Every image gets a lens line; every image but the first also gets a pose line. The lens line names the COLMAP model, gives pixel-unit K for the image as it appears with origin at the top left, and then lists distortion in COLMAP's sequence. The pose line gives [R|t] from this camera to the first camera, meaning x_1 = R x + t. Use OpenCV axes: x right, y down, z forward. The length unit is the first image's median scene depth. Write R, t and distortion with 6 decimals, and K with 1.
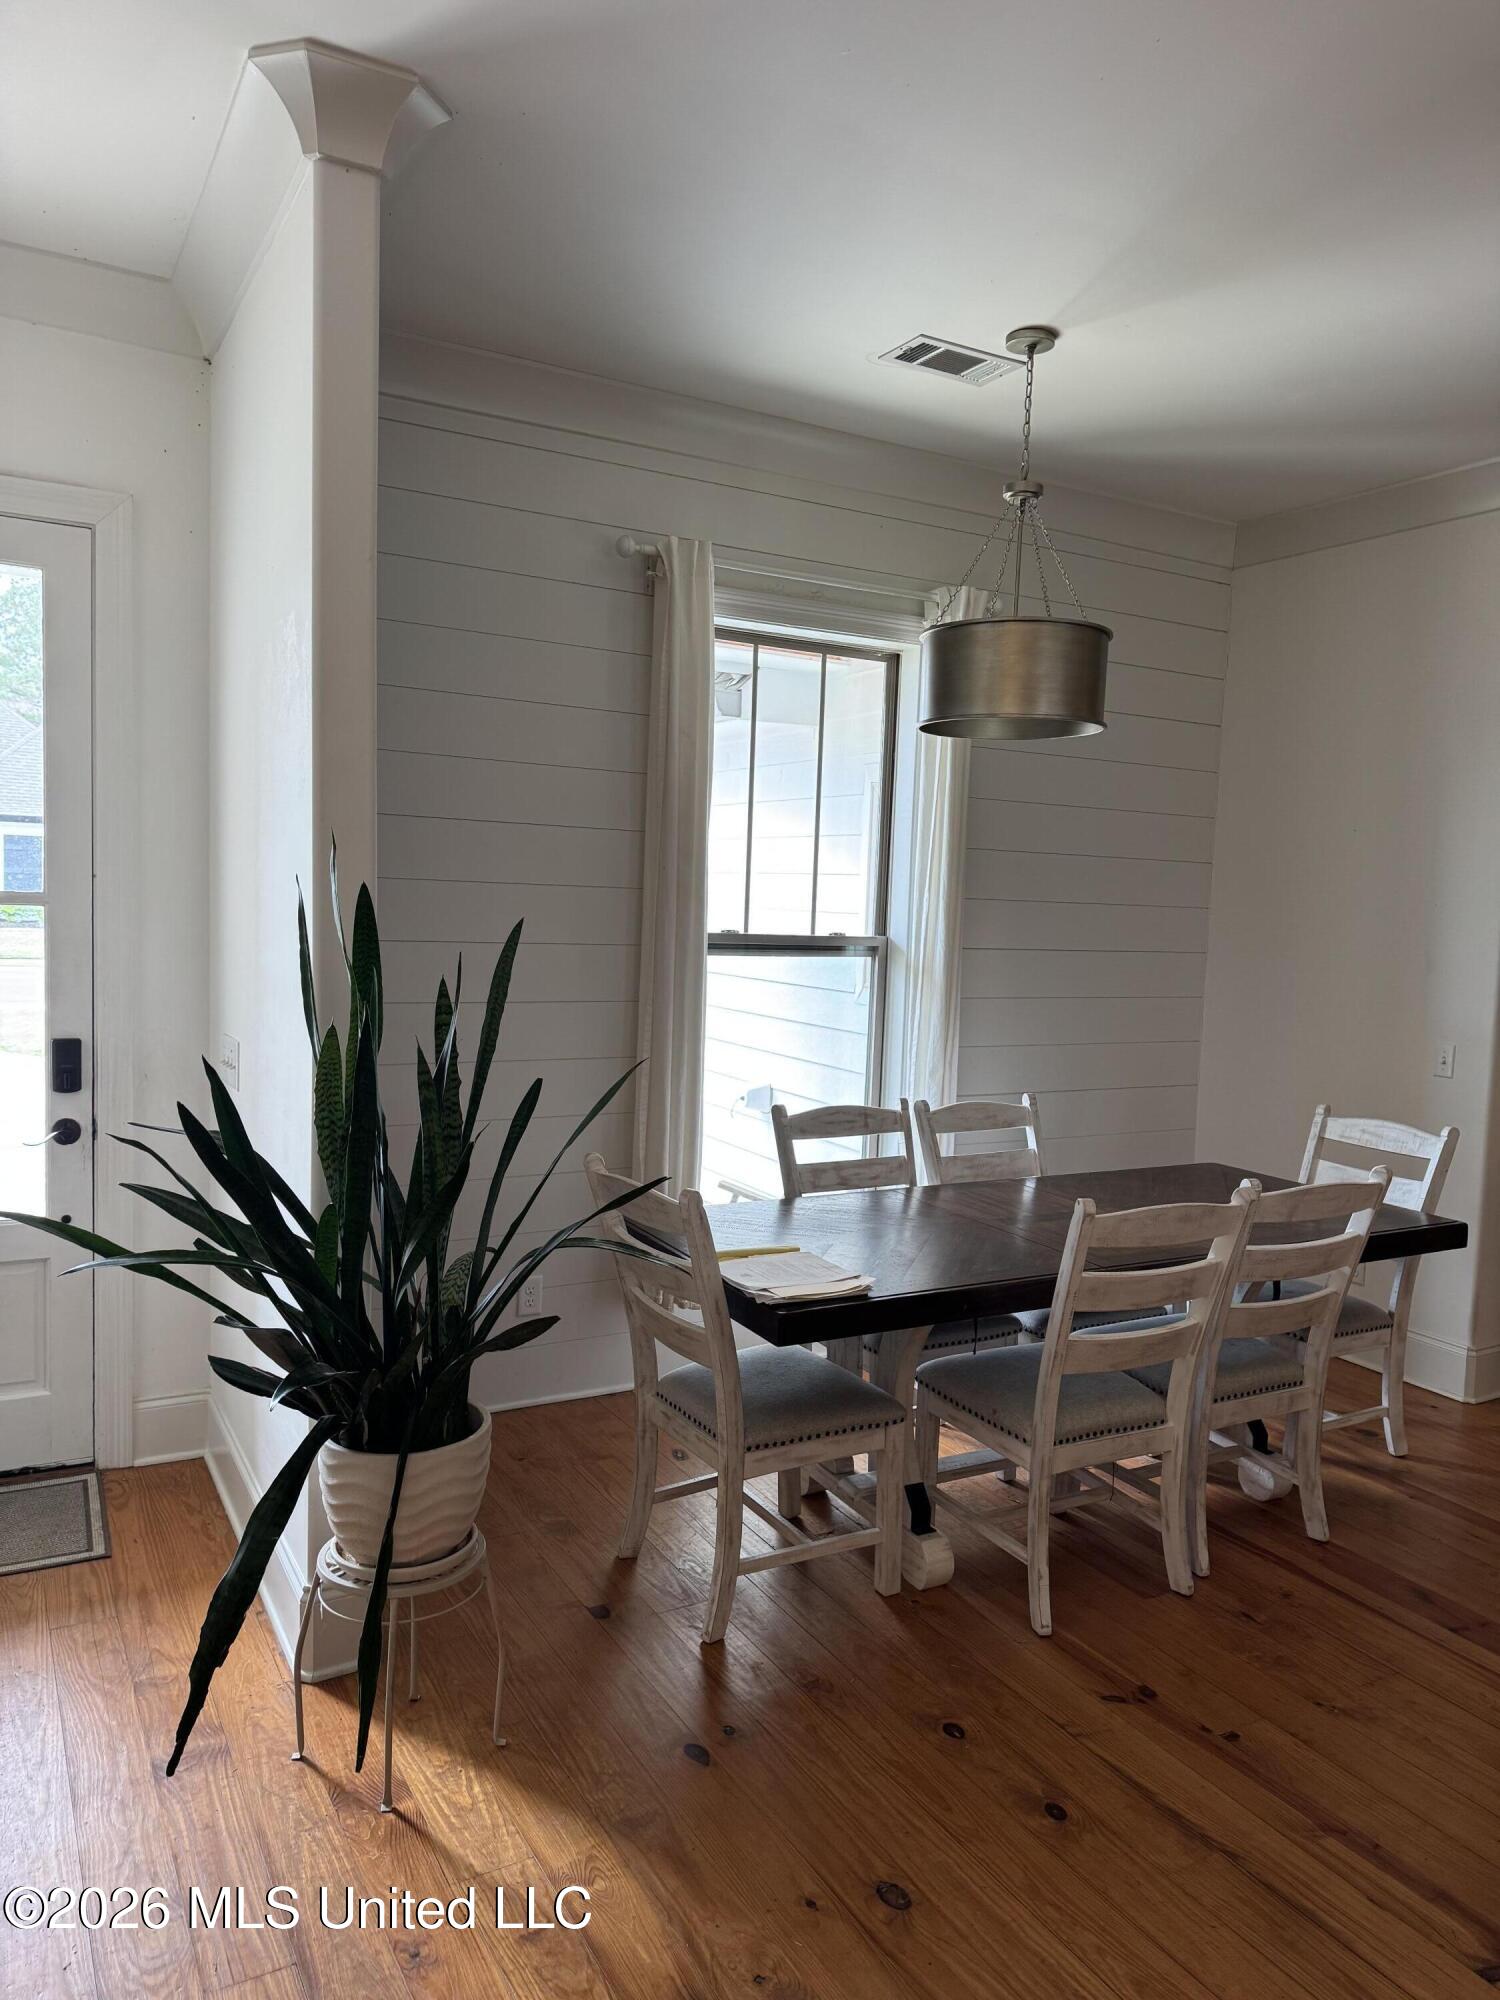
lens RADIAL K [[1403.8, 0, 750.0], [0, 1403.8, 1000.0], [0, 0, 1]] dist [0.070233, -0.081701]
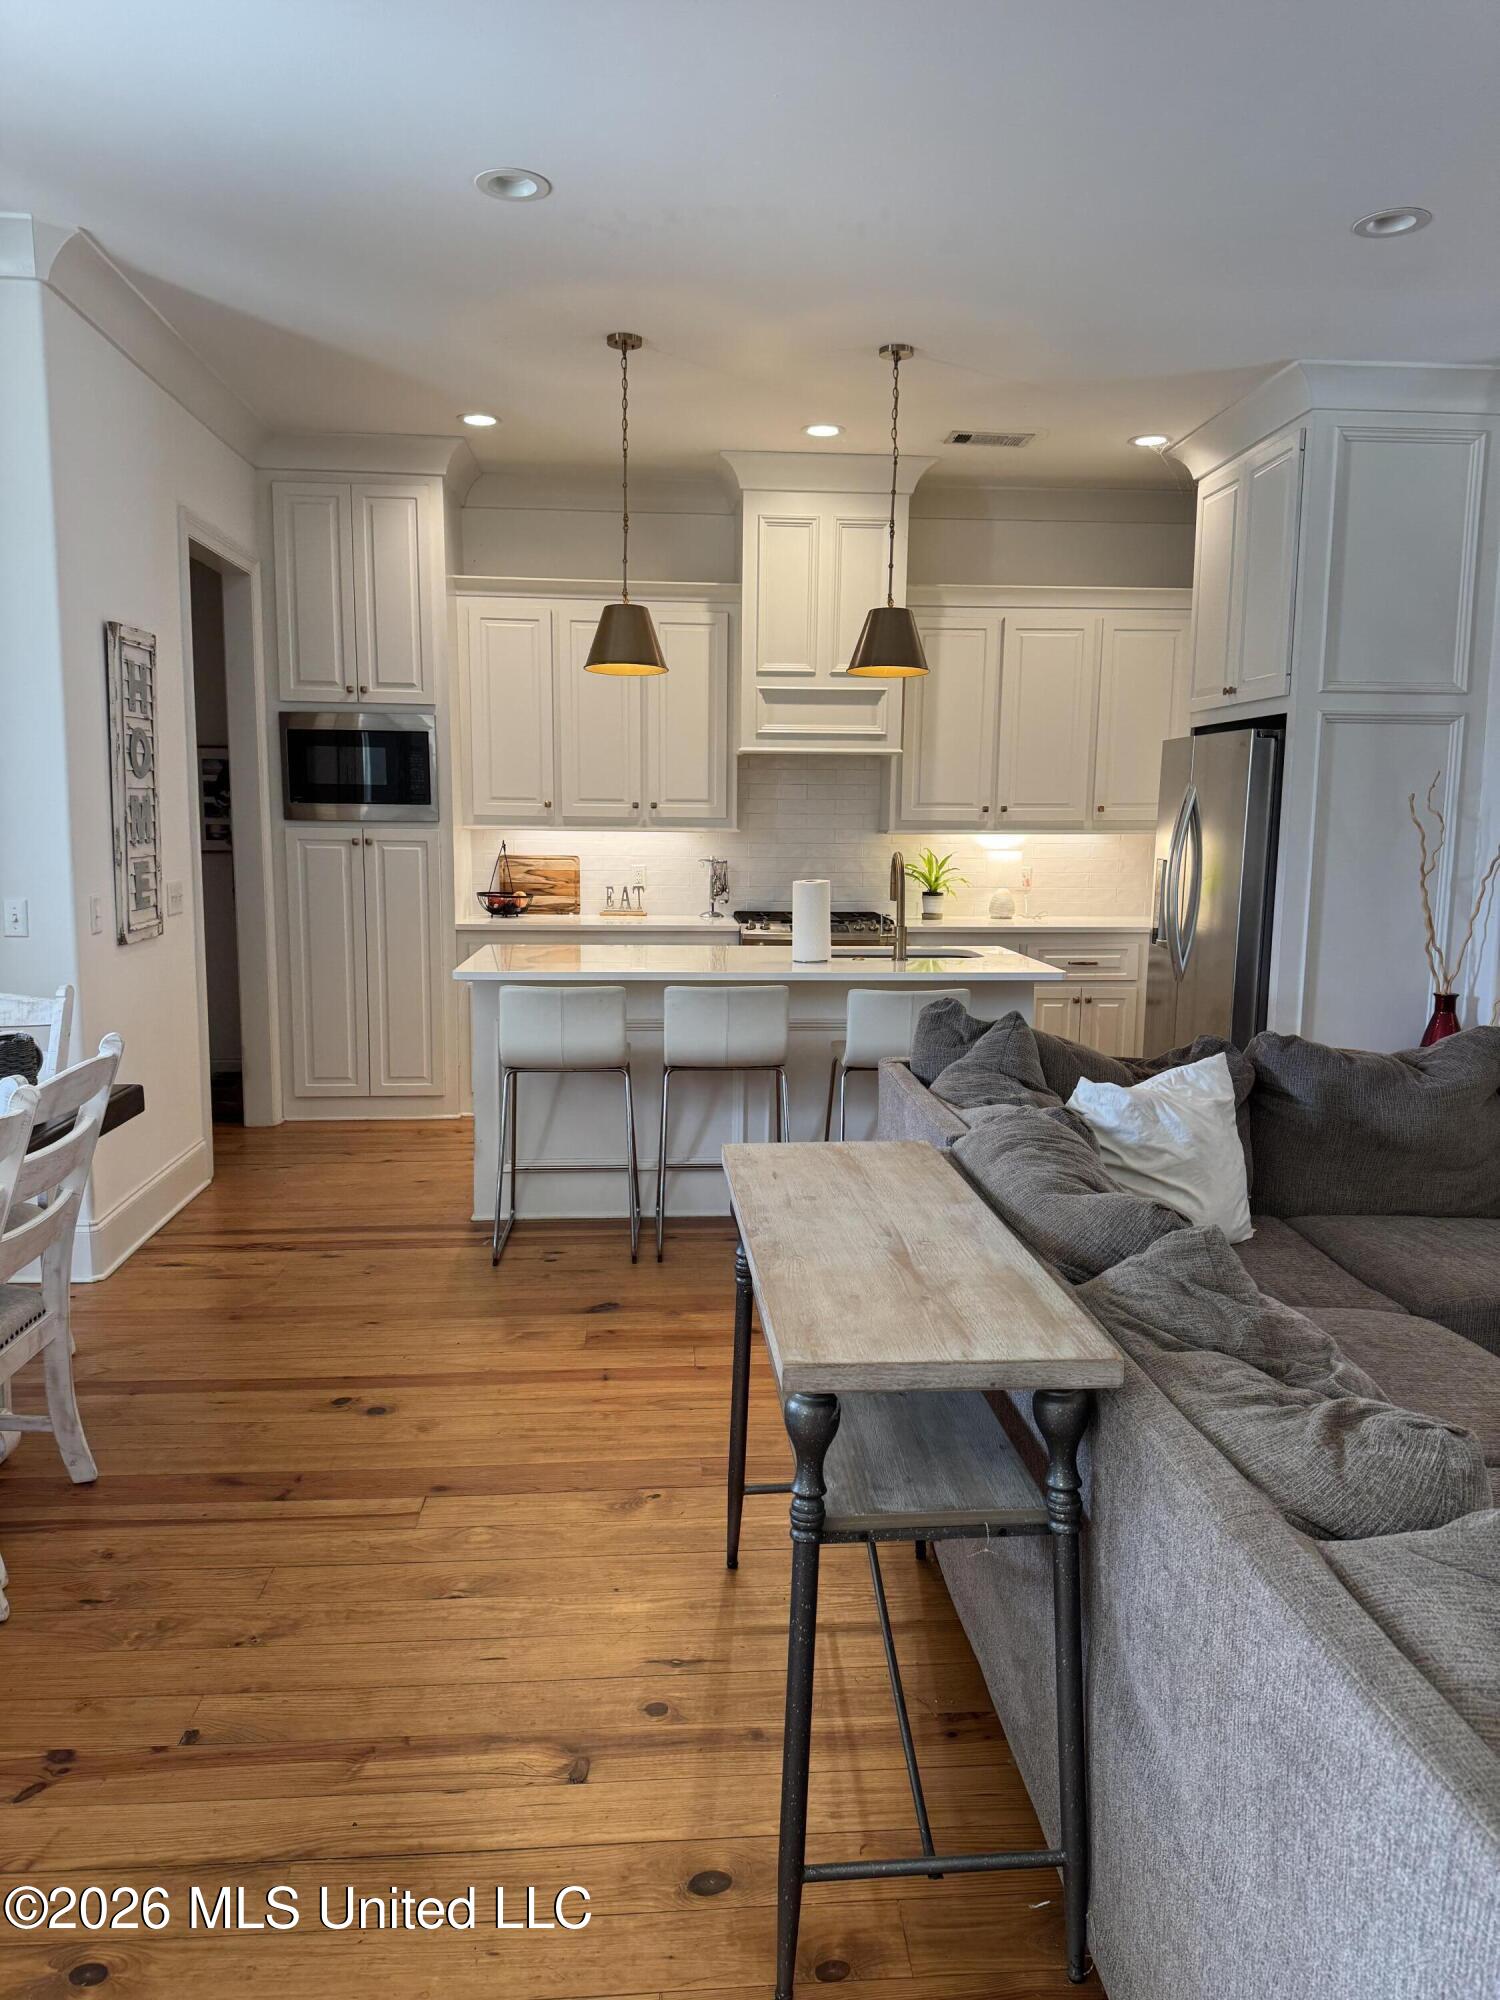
lens RADIAL K [[1409.4, 0, 754.2], [0, 1409.4, 1001.5], [0, 0, 1]] dist [0.127617, -0.152693]
pose [[0.425004, -0.157162, 0.891444, -0.166378], [0.070309, 0.987569, 0.140588, 0.003710], [-0.902457, 0.002927, 0.430770, 0.288765]]
